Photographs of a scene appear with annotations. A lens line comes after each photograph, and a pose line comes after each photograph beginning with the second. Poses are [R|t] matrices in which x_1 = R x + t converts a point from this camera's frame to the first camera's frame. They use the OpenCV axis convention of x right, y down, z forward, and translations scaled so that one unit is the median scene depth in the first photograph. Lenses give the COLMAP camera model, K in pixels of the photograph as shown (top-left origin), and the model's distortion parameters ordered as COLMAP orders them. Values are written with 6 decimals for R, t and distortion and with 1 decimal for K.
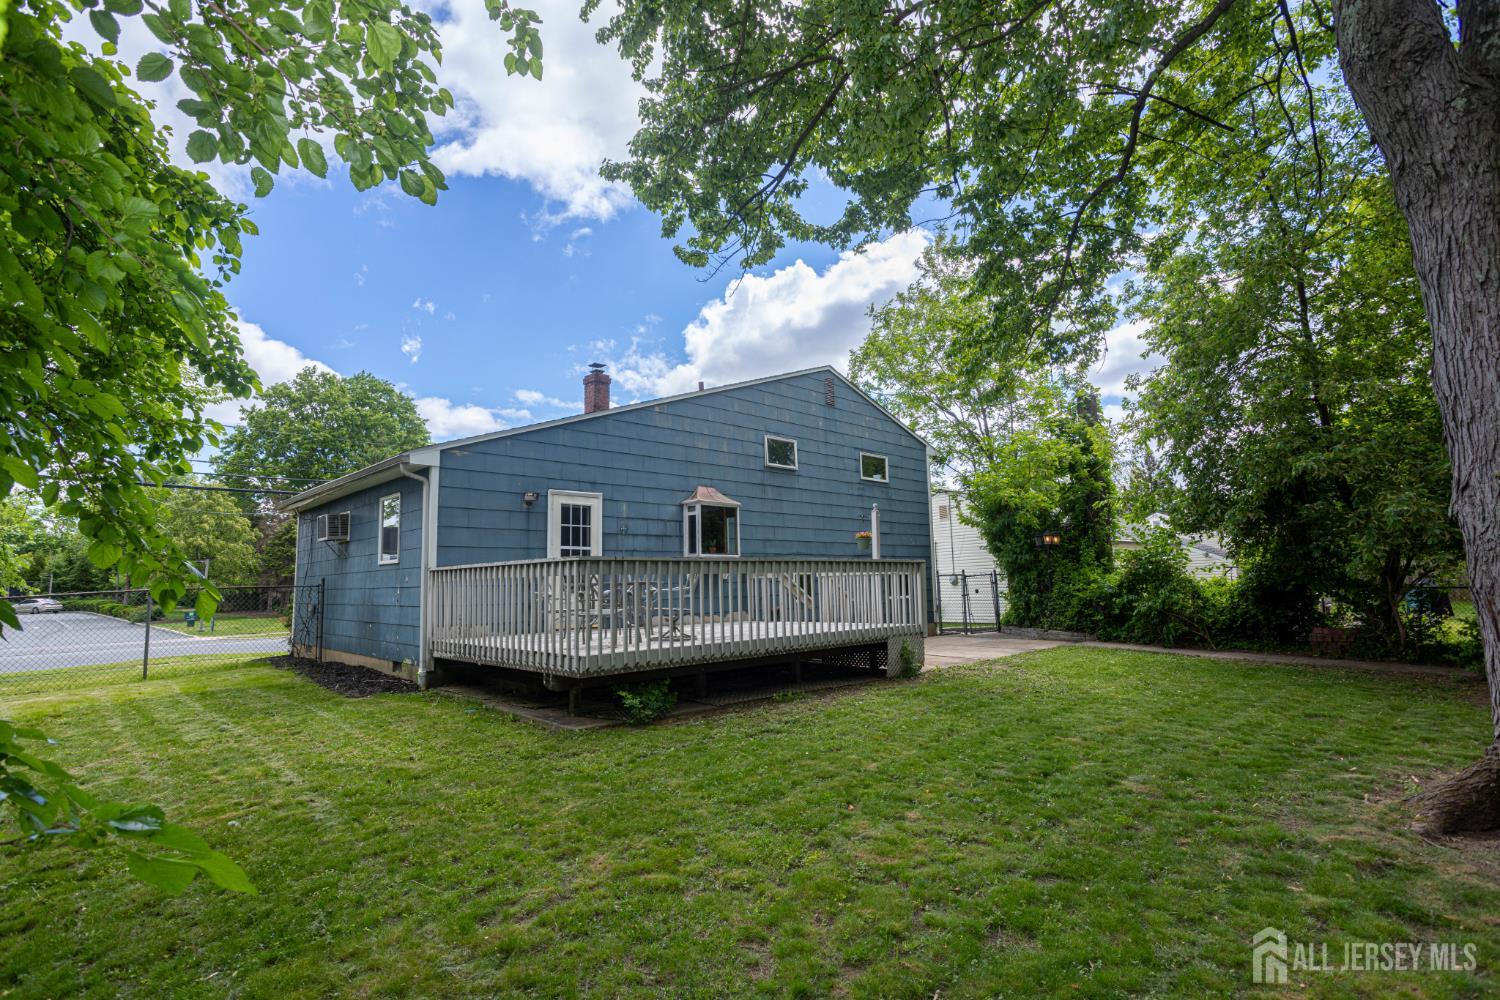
lens RADIAL K [[738.9, 0, 749.7], [0, 738.9, 502.0], [0, 0, 1]] dist [-0.026188, 0.004589]
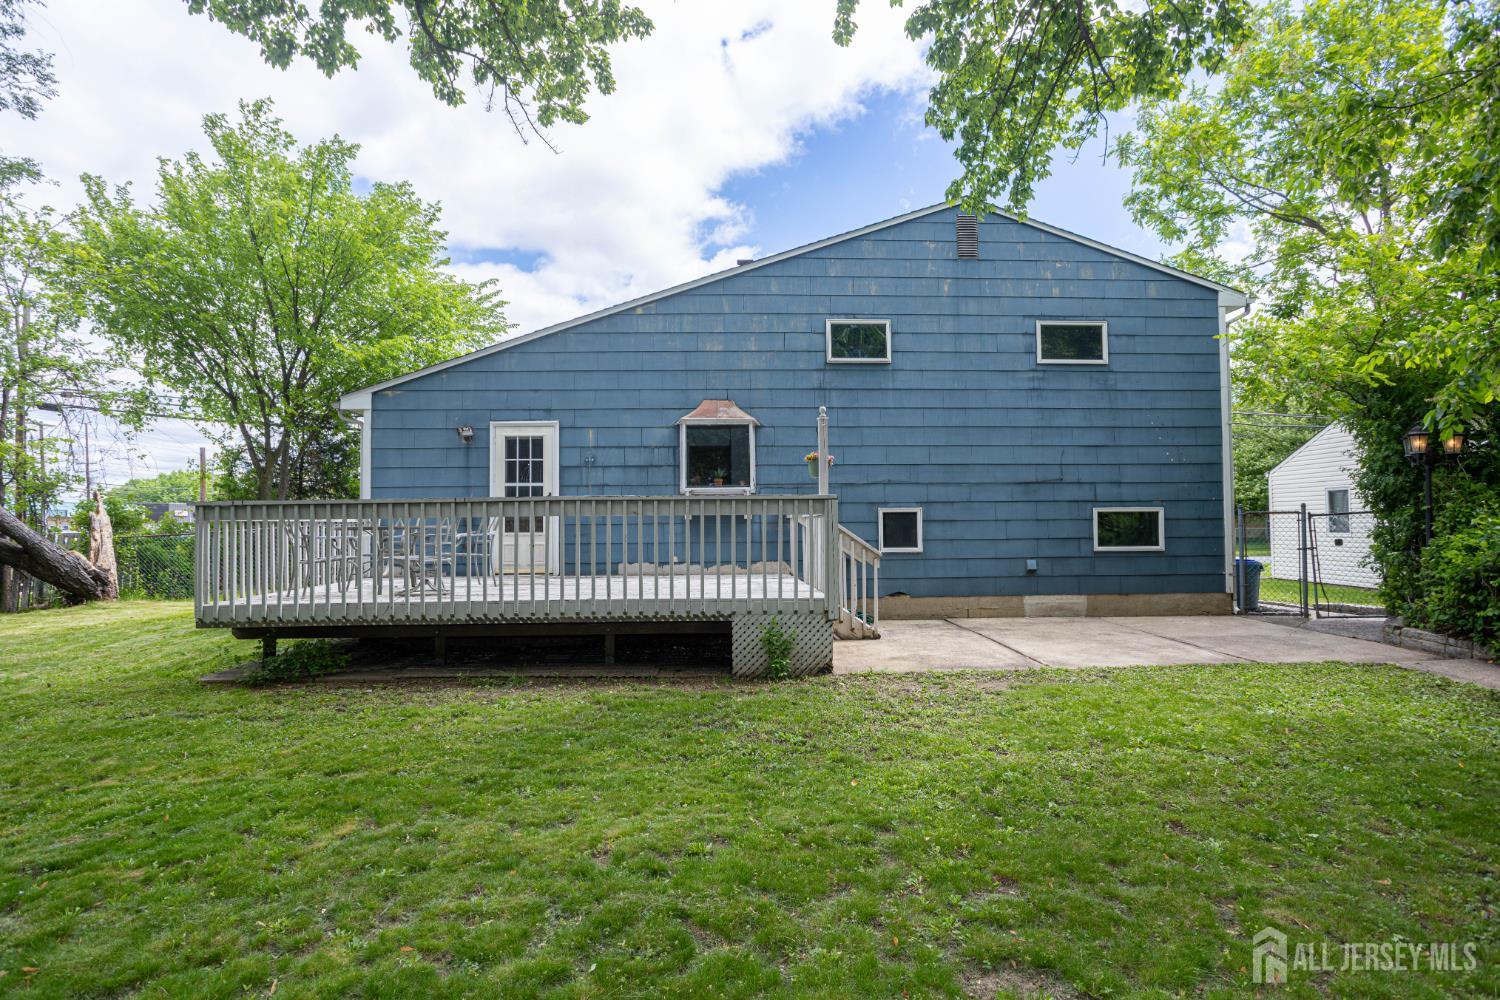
lens RADIAL K [[754.7, 0, 750.0], [0, 754.7, 503.2], [0, 0, 1]] dist [-0.019104, 0.000449]
pose [[0.743950, -0.014925, -0.668069, 0.563106], [0.067342, 0.996336, 0.052732, 0.053493], [0.664834, -0.084219, 0.742229, 0.492438]]
